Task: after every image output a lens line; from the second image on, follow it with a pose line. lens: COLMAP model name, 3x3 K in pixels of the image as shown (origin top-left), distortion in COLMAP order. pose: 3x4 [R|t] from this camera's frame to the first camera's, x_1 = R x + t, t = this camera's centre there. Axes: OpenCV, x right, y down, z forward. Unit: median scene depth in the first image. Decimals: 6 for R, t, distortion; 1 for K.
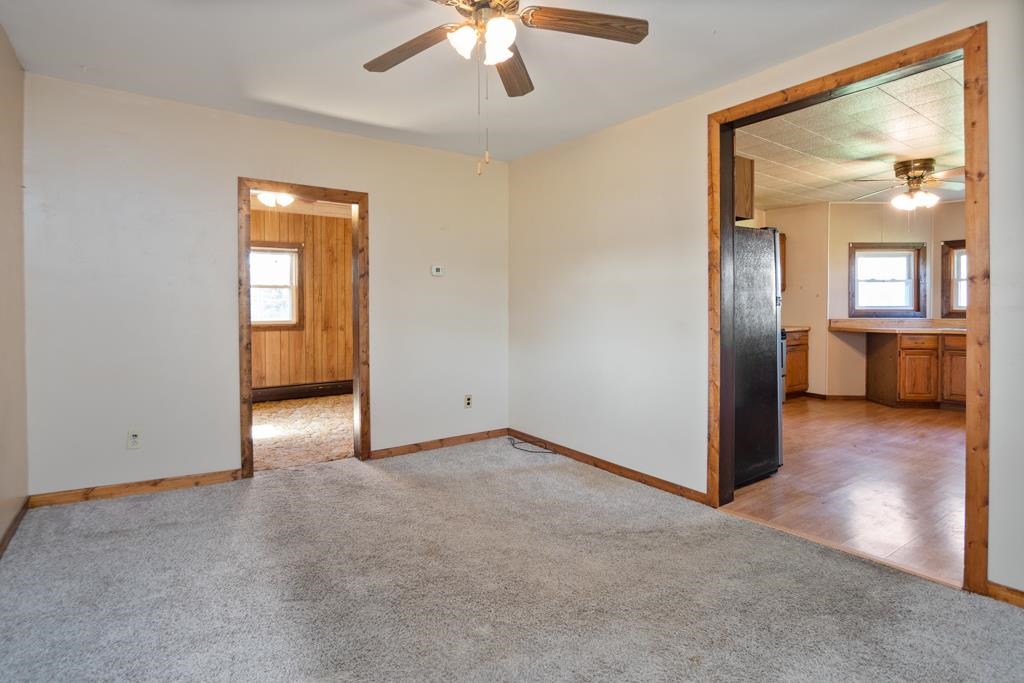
lens RADIAL K [[531.4, 0, 525.6], [0, 531.4, 308.0], [0, 0, 1]] dist [-0.021139, 0.002567]
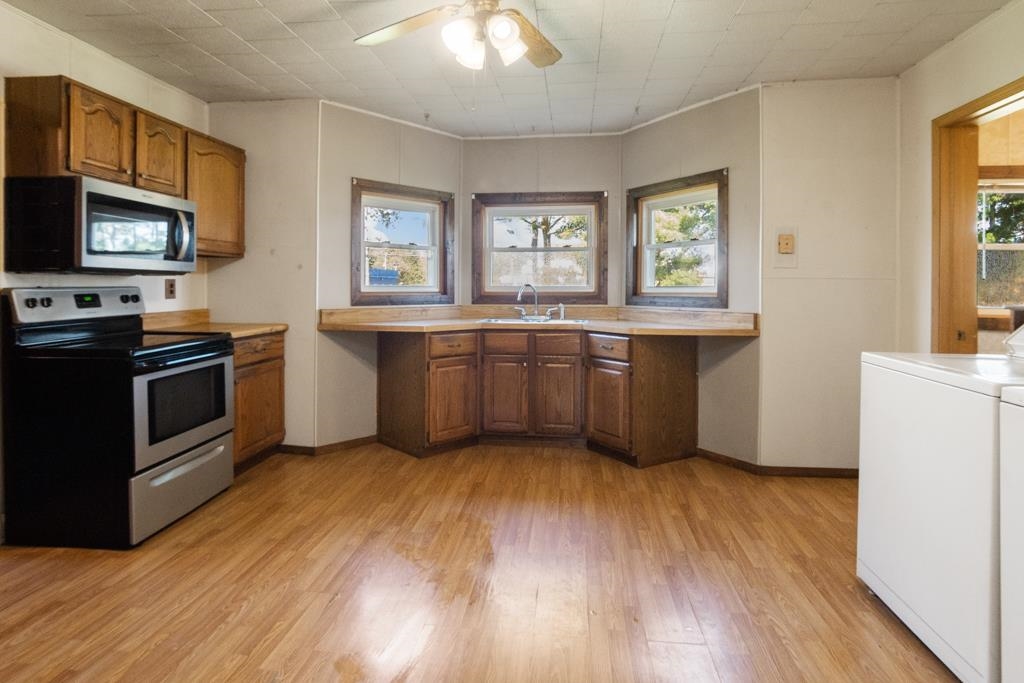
lens RADIAL K [[531.4, 0, 508.2], [0, 531.4, 289.9], [0, 0, 1]] dist [-0.021139, 0.002567]
pose [[0.672991, -0.001644, 0.739649, 0.305747], [0.002109, 0.999998, 0.000304, 0.000745], [-0.739648, 0.001355, 0.672993, 0.492778]]
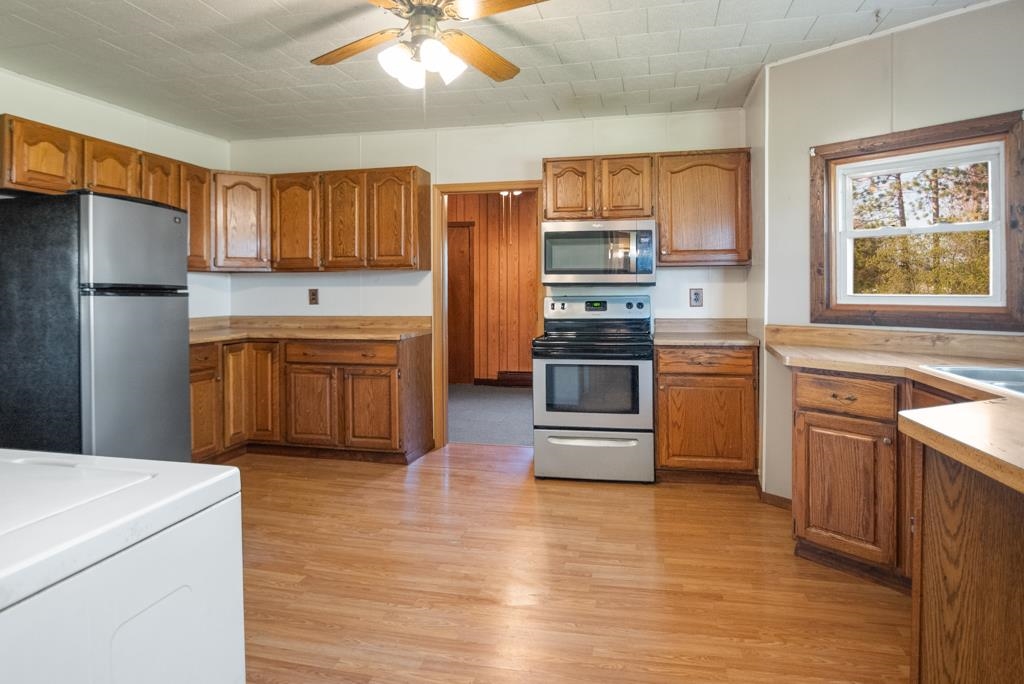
lens RADIAL K [[625.2, 0, 503.4], [0, 625.2, 292.0], [0, 0, 1]] dist [-0.022181, -0.003953]
pose [[0.661478, 0.001518, -0.749963, 0.846437], [-0.002337, 0.999997, -0.000037, -0.006257], [0.749961, 0.001777, 0.661480, 0.494032]]
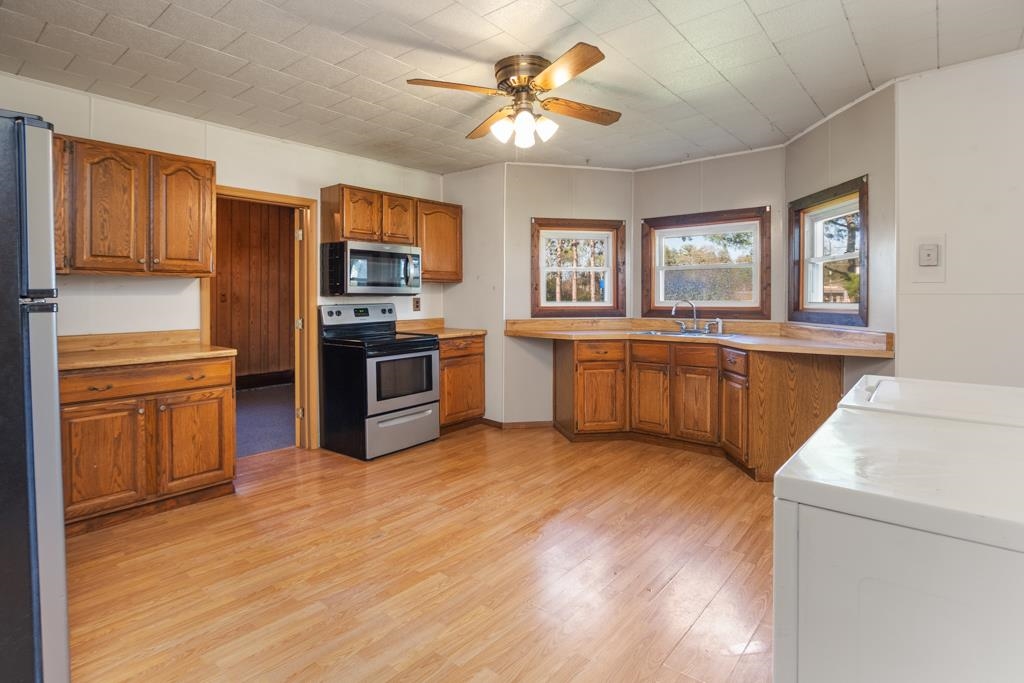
lens RADIAL K [[515.4, 0, 507.4], [0, 515.4, 298.8], [0, 0, 1]] dist [-0.018876, -0.000277]
pose [[0.967729, -0.003297, 0.251970, 0.407176], [0.004402, 0.999983, -0.003823, -0.005916], [-0.251953, 0.004808, 0.967727, 0.310474]]
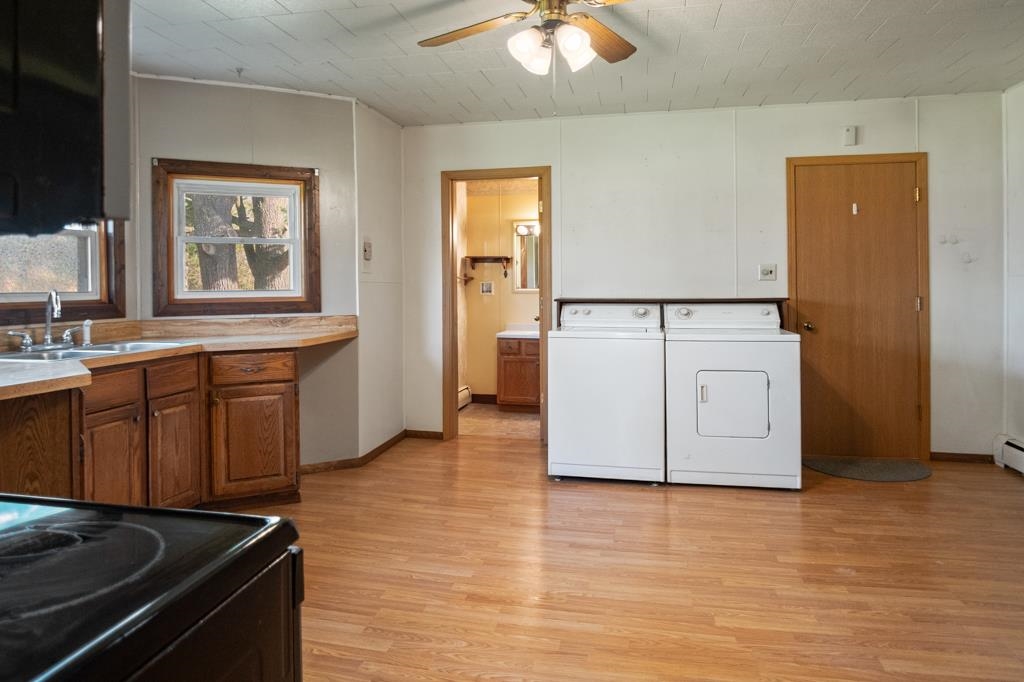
lens RADIAL K [[625.2, 0, 486.1], [0, 625.2, 286.4], [0, 0, 1]] dist [-0.022181, -0.003953]
pose [[-0.654726, 0.013519, 0.755745, 0.276992], [0.017391, 0.999845, -0.002820, -0.000936], [-0.755666, 0.011297, -0.654860, 0.979542]]
